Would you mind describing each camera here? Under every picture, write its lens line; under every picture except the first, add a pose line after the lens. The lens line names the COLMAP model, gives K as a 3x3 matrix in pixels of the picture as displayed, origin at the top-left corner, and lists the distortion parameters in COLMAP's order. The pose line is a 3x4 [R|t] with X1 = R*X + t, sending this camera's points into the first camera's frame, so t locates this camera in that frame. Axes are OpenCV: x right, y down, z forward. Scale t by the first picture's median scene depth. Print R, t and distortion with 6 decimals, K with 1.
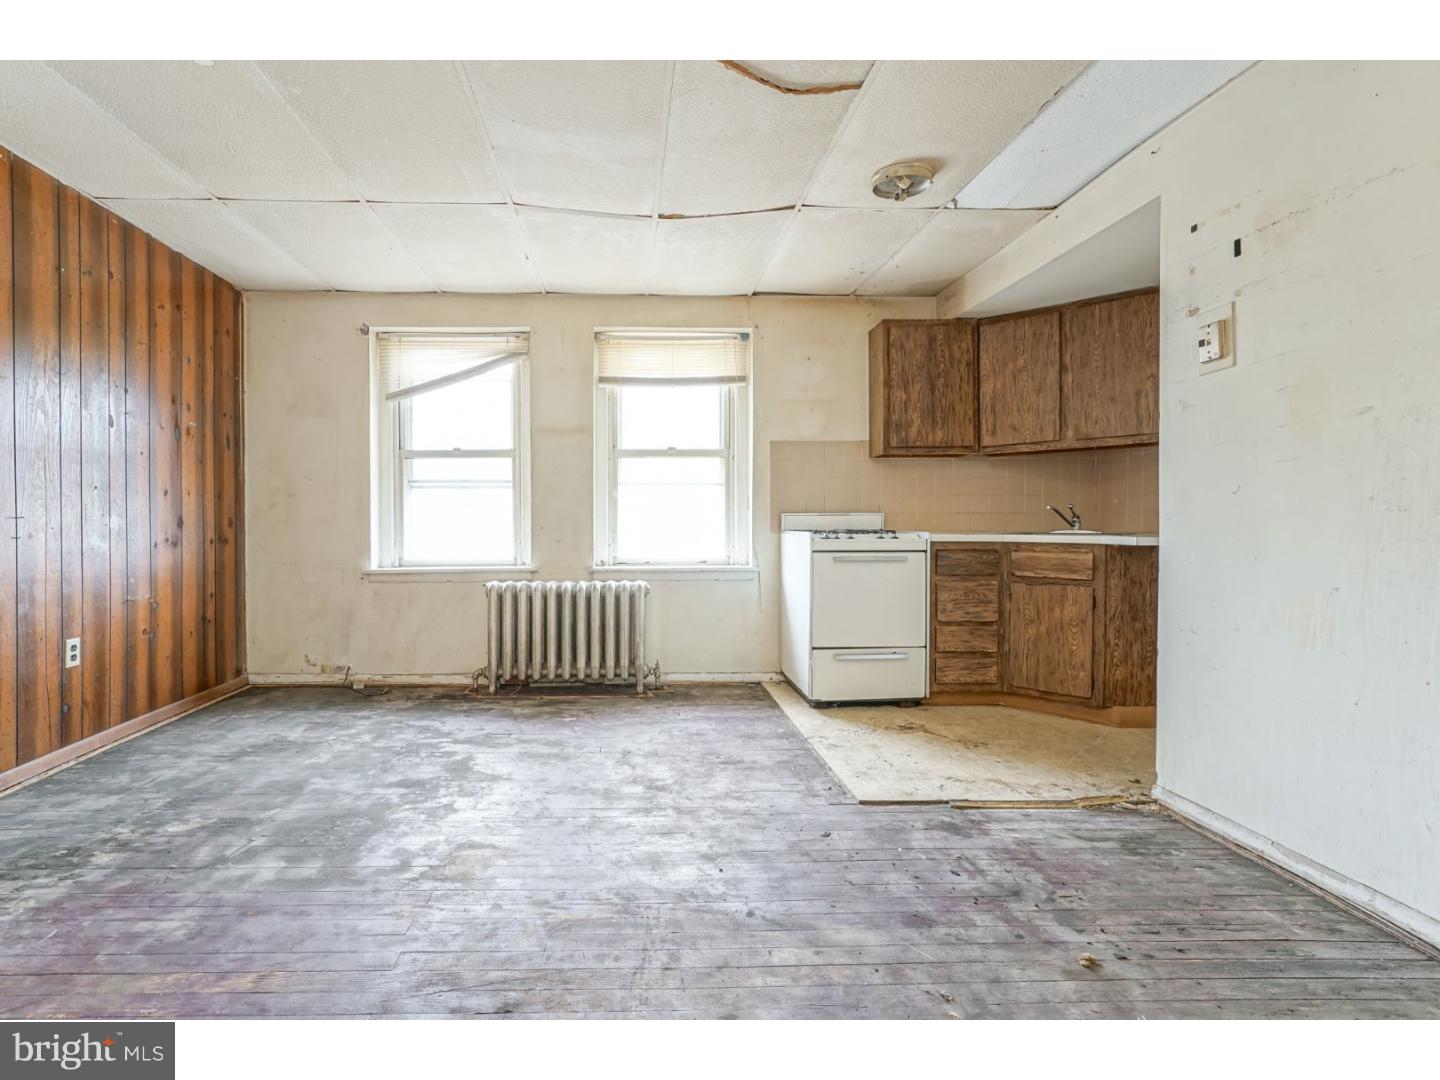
lens RADIAL K [[674.0, 0, 628.6], [0, 674.0, 526.6], [0, 0, 1]] dist [-0.000501, -0.000065]
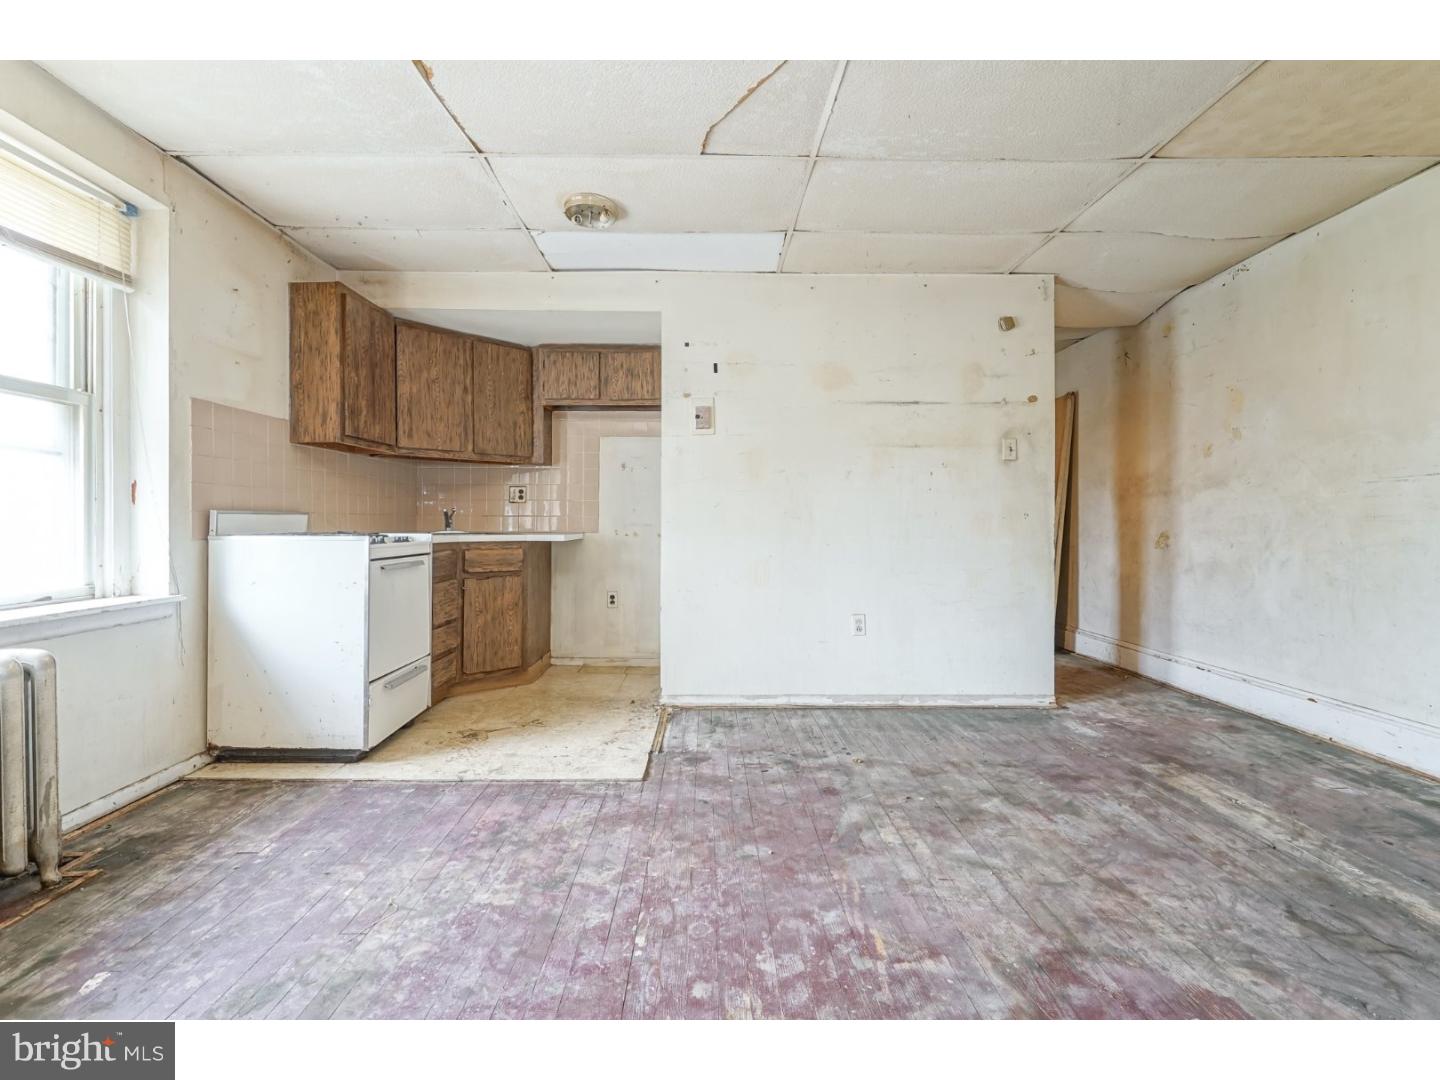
lens RADIAL K [[689.1, 0, 683.3], [0, 689.1, 523.8], [0, 0, 1]] dist [-0.001850, 0.000073]
pose [[0.013273, -0.000150, 0.999912, -0.536456], [0.005267, 0.999986, 0.000080, -0.004606], [-0.999898, 0.005266, 0.013274, 0.635700]]
